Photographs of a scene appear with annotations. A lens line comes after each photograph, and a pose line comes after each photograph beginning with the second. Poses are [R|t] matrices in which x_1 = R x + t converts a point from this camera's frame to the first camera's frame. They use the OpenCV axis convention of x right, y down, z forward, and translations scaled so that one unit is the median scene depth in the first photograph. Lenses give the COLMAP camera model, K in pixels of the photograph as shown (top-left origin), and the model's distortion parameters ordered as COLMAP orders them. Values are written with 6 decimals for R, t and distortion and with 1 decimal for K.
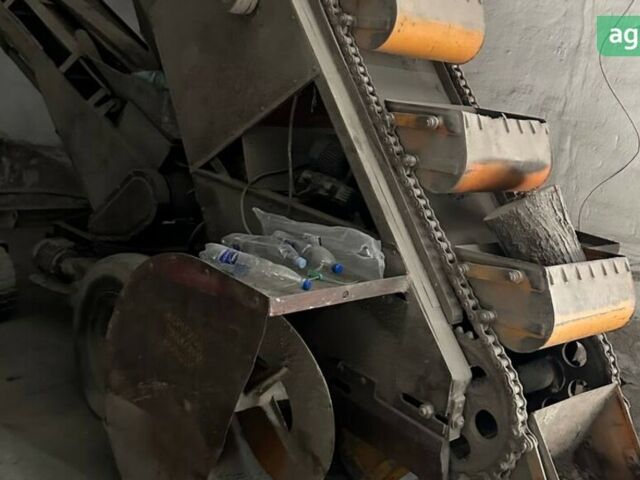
lens RADIAL K [[828.3, 0, 320.0], [0, 828.3, 240.0], [0, 0, 1]] dist [0.202701, -0.427703]
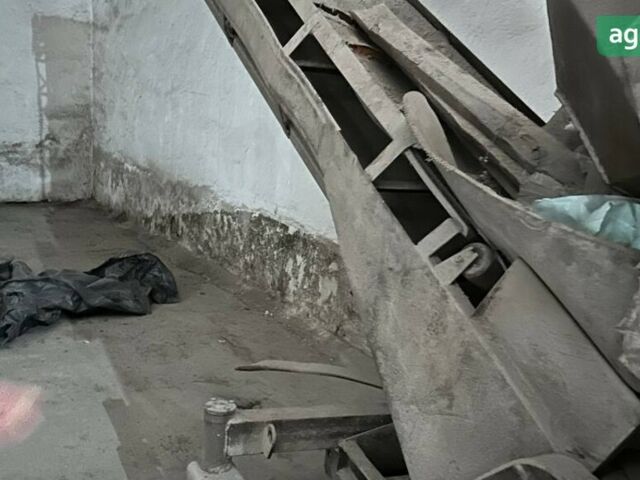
lens RADIAL K [[828.3, 0, 320.0], [0, 828.3, 240.0], [0, 0, 1]] dist [0.202701, -0.427703]
pose [[0.933636, 0.047920, -0.355003, -0.251104], [-0.069247, 0.996463, -0.047607, -0.216868], [0.351466, 0.069030, 0.933652, 0.849648]]
